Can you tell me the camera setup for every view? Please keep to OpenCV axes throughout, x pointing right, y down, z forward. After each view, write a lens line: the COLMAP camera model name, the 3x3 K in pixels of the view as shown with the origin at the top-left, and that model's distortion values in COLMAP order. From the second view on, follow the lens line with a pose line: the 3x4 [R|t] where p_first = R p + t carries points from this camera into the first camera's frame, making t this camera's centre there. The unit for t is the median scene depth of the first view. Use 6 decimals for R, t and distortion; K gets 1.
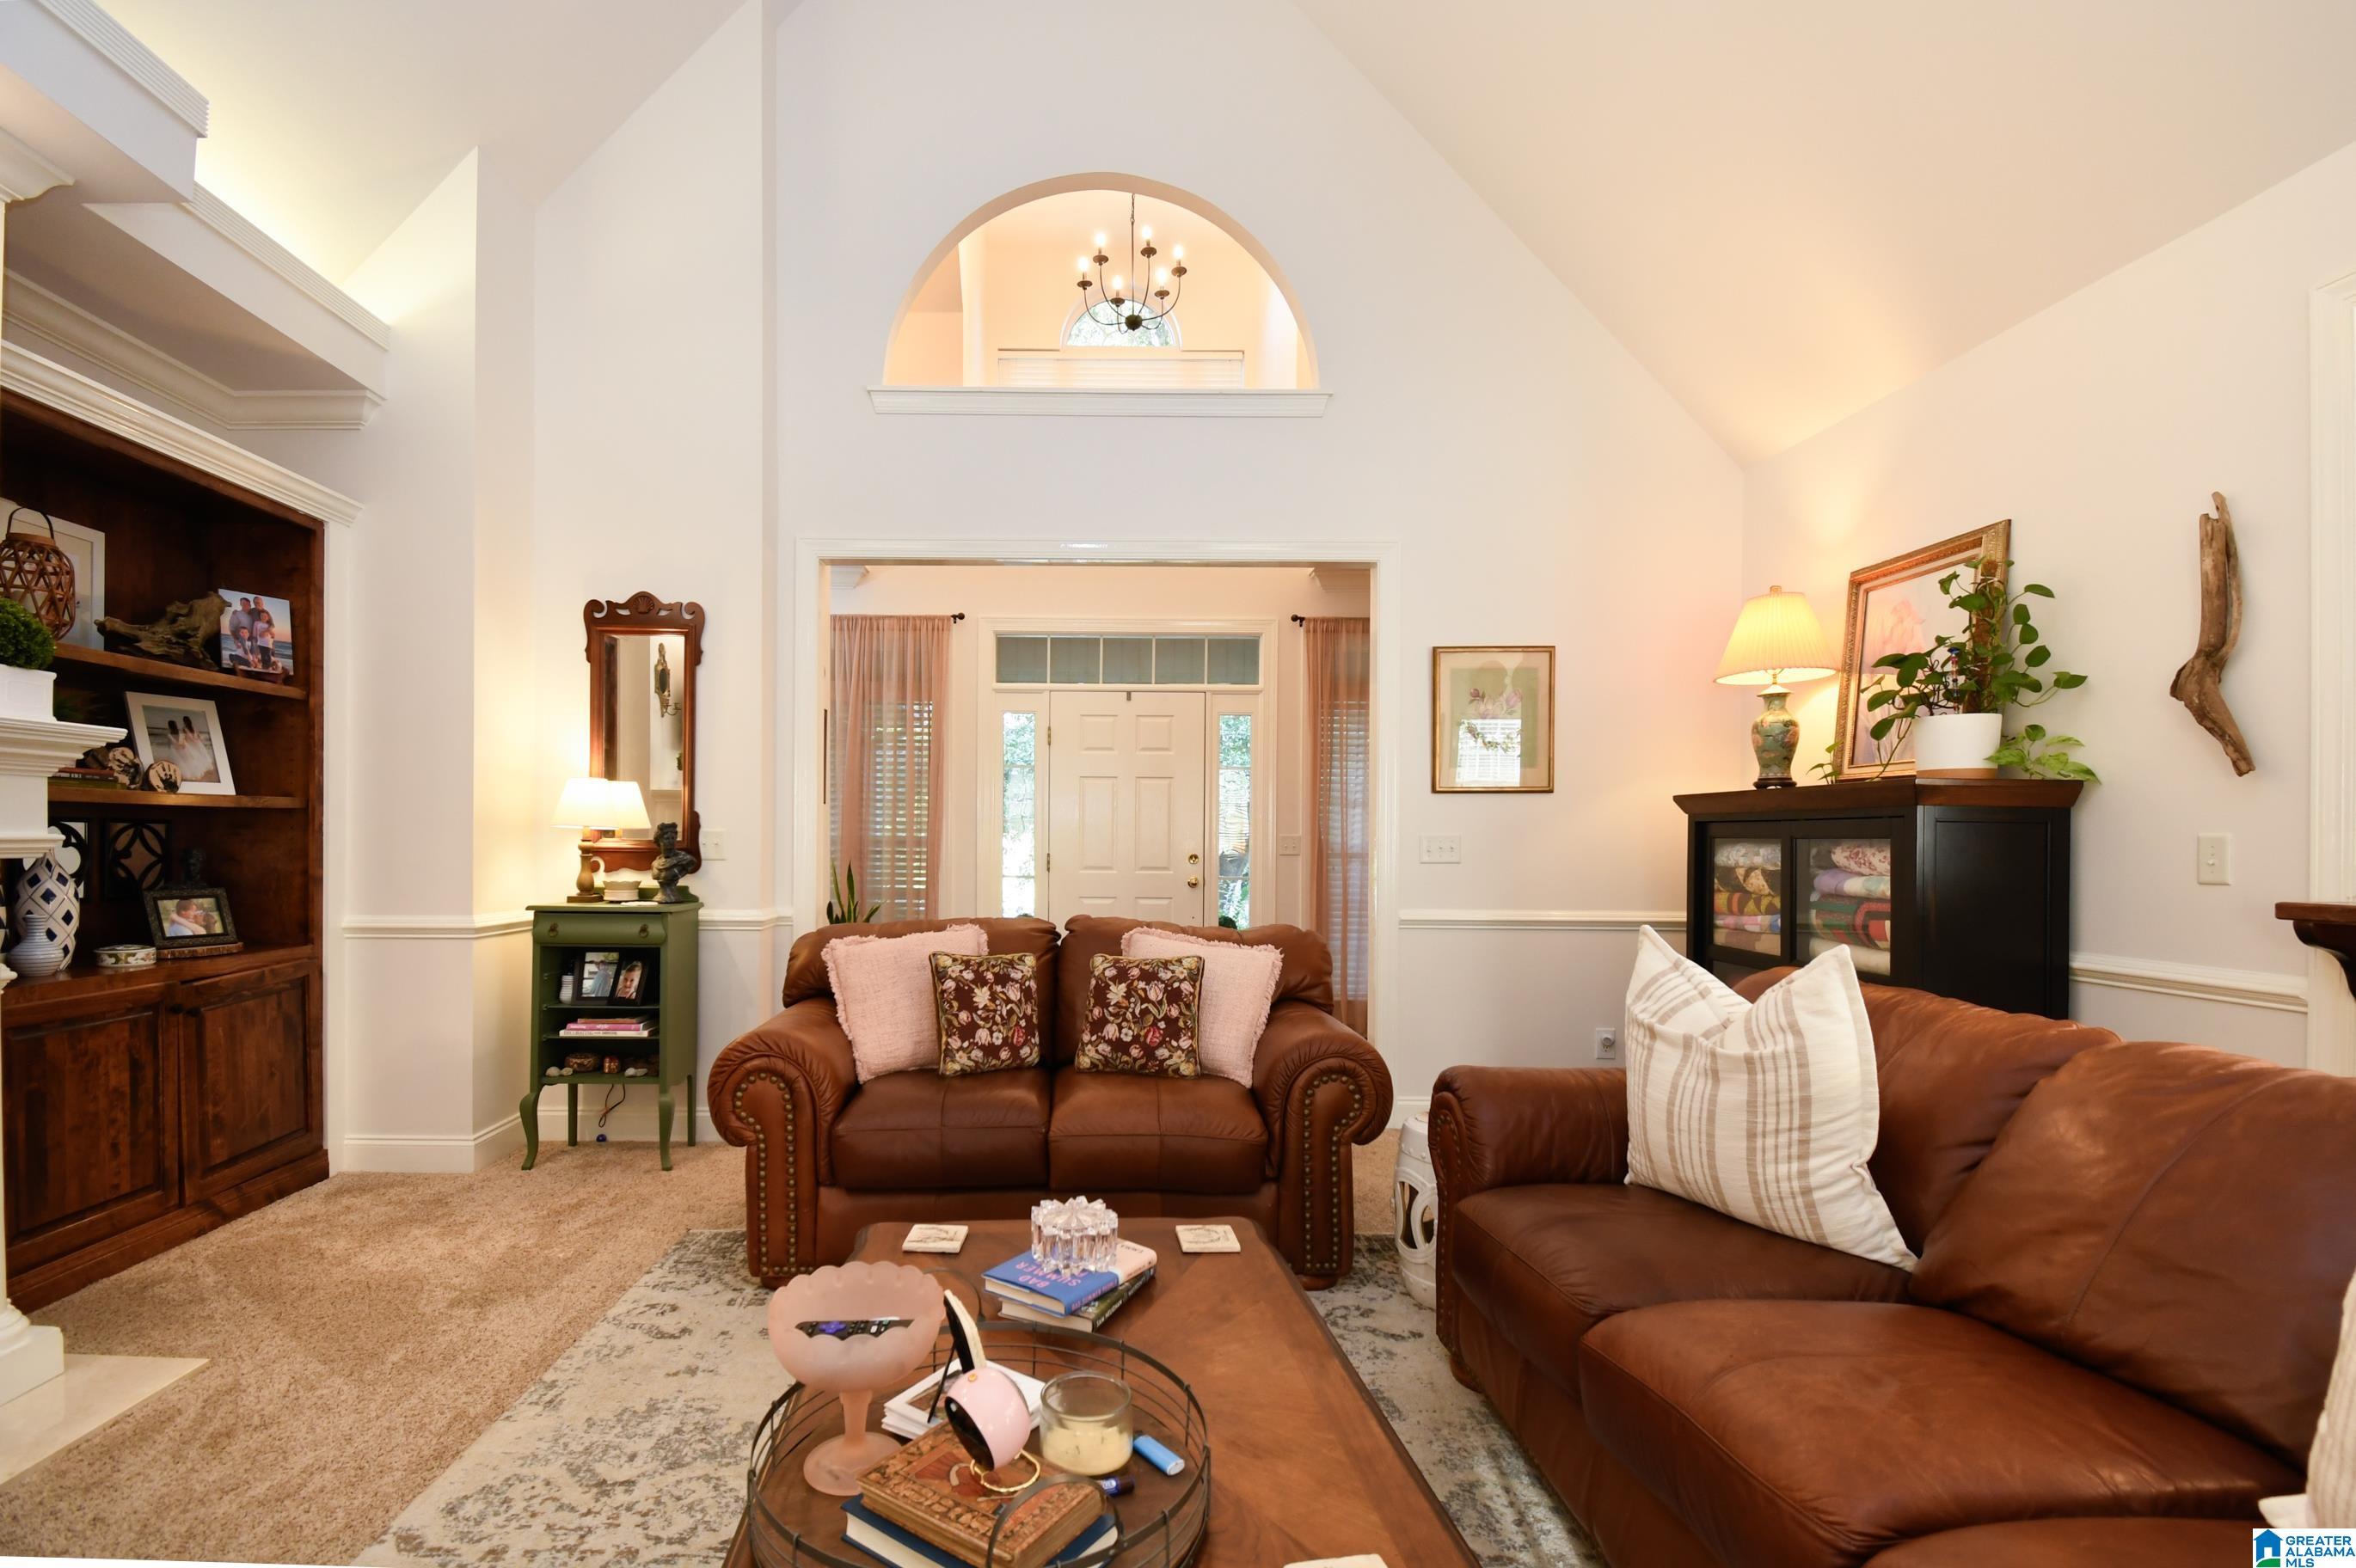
lens RADIAL K [[1096.5, 0, 1043.7], [0, 1096.5, 839.8], [0, 0, 1]] dist [0.003353, -0.001086]
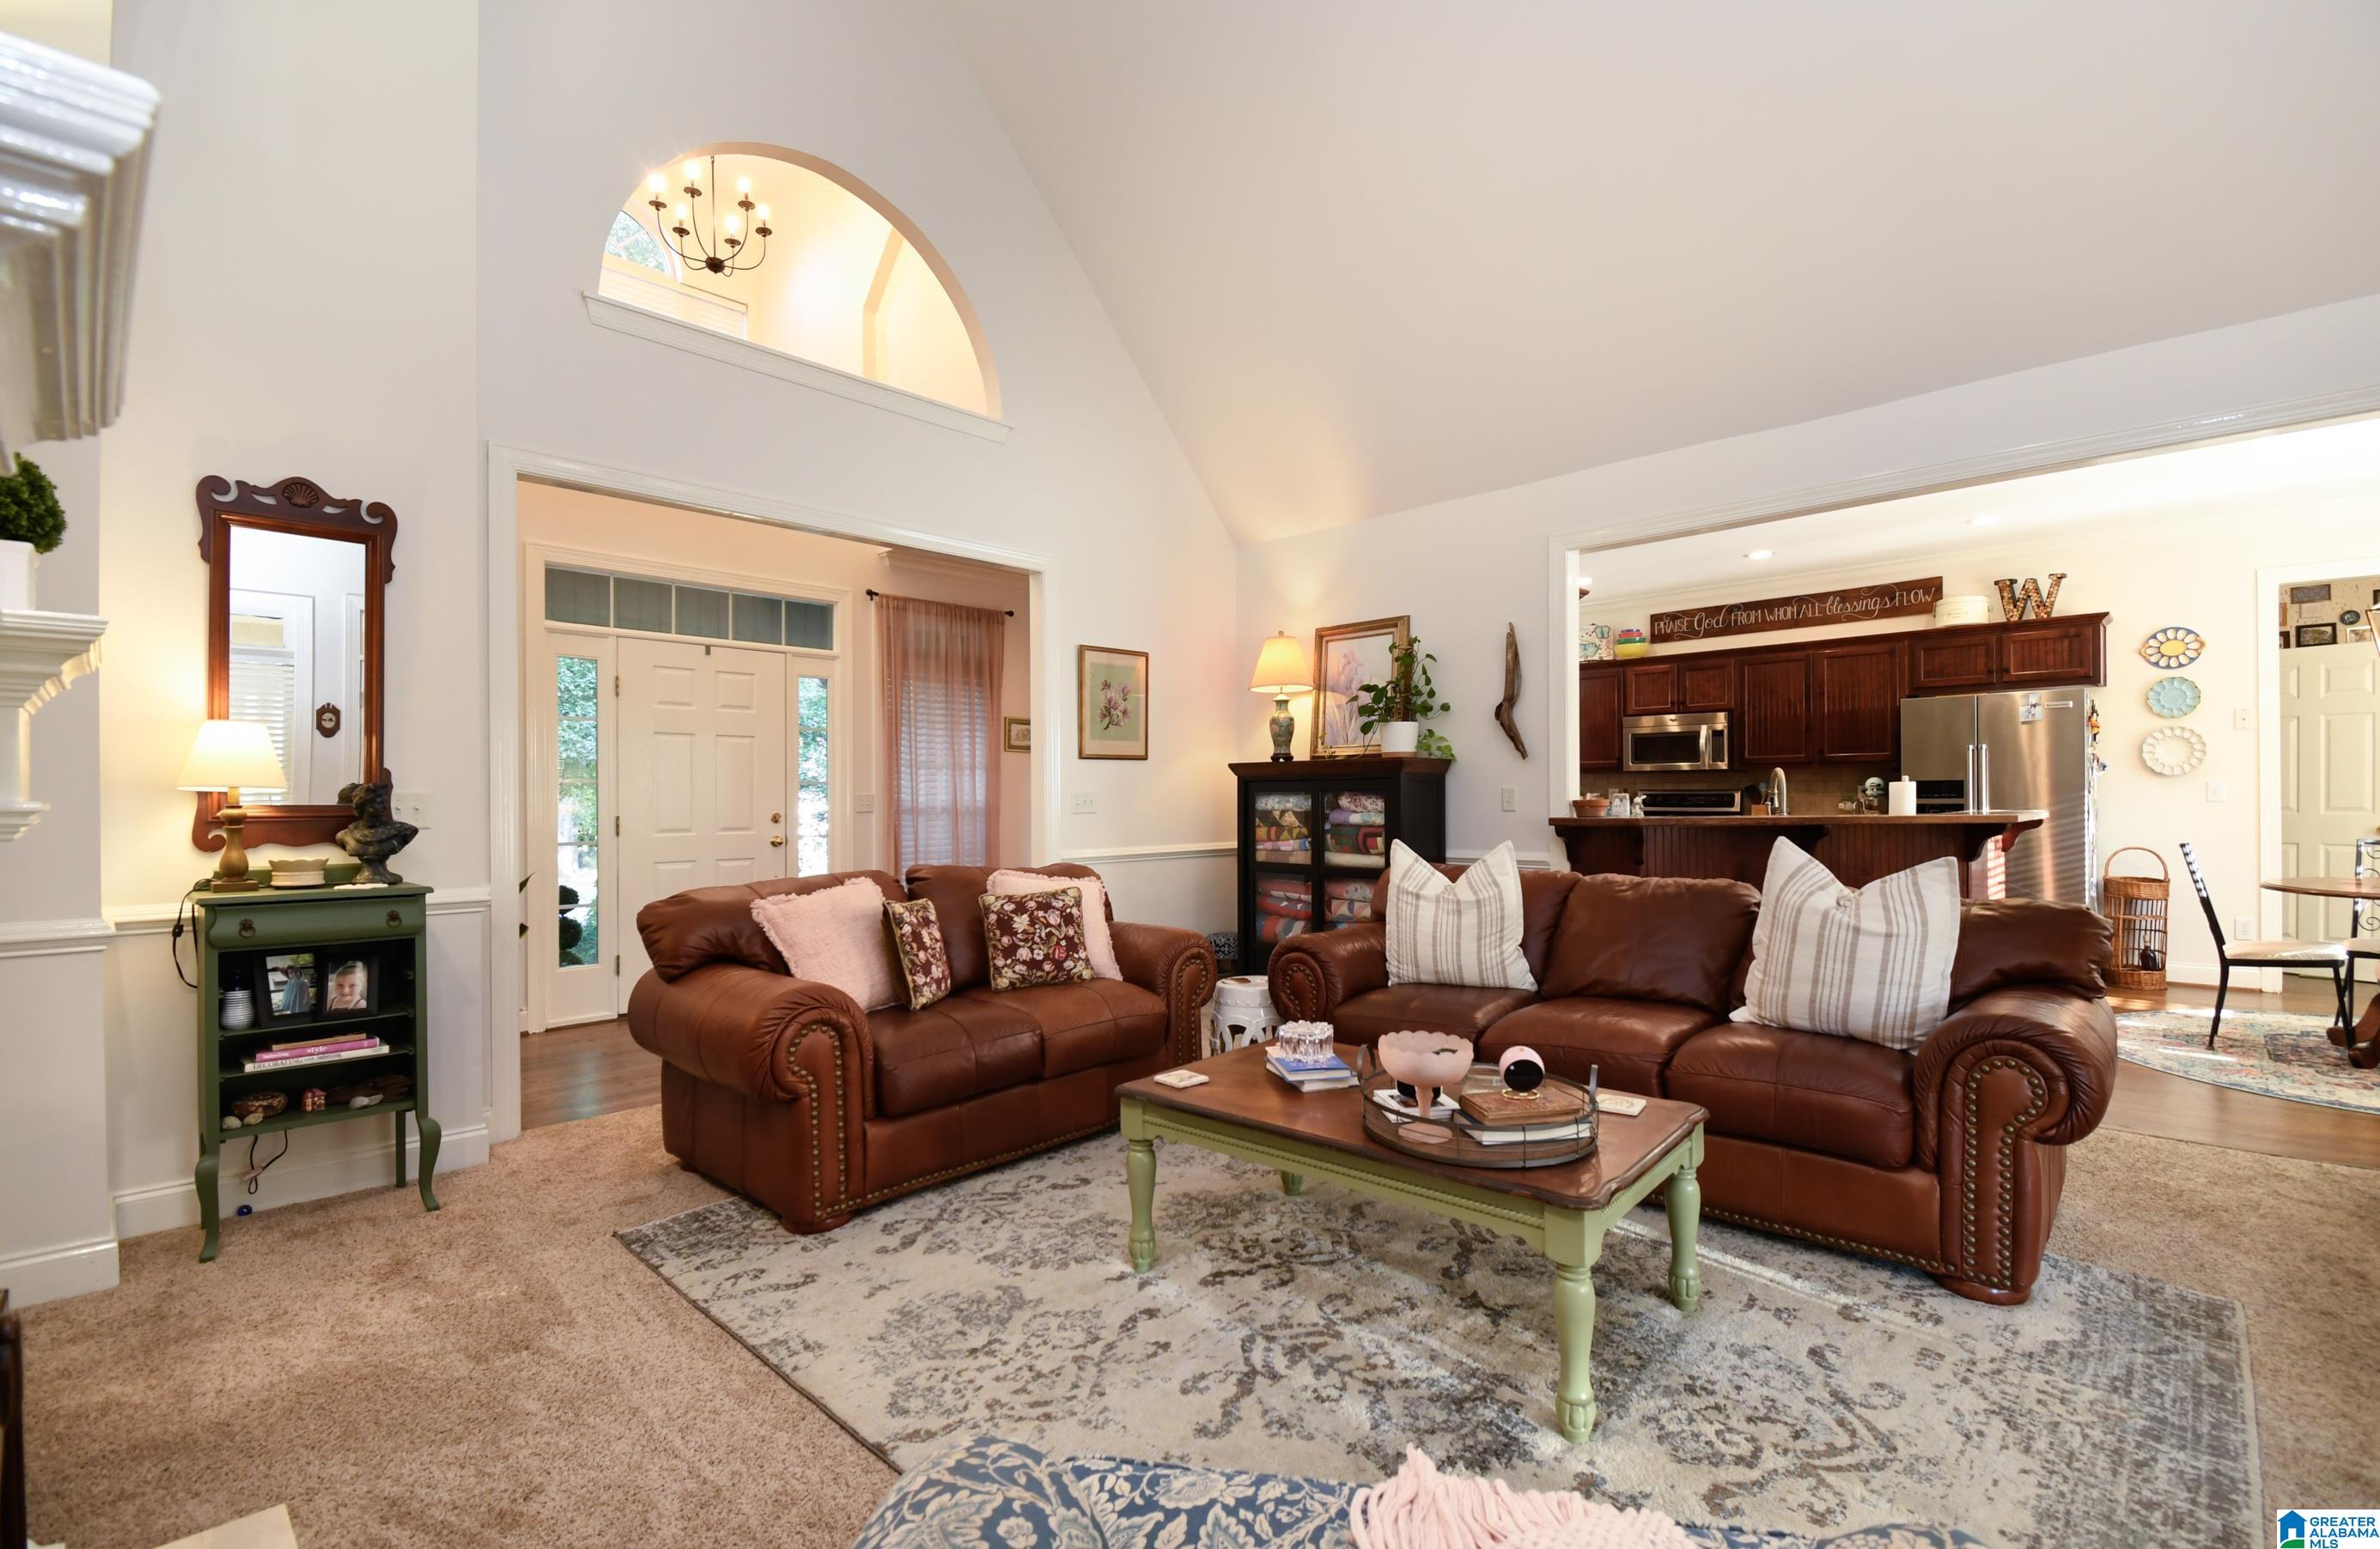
lens RADIAL K [[1114.5, 0, 1256.6], [0, 1114.5, 806.1], [0, 0, 1]] dist [-0.019828, -0.000396]
pose [[0.640828, -0.017020, 0.767496, -0.633281], [0.011571, 0.999855, 0.012512, -0.001486], [-0.767598, 0.000863, 0.640931, 0.009181]]
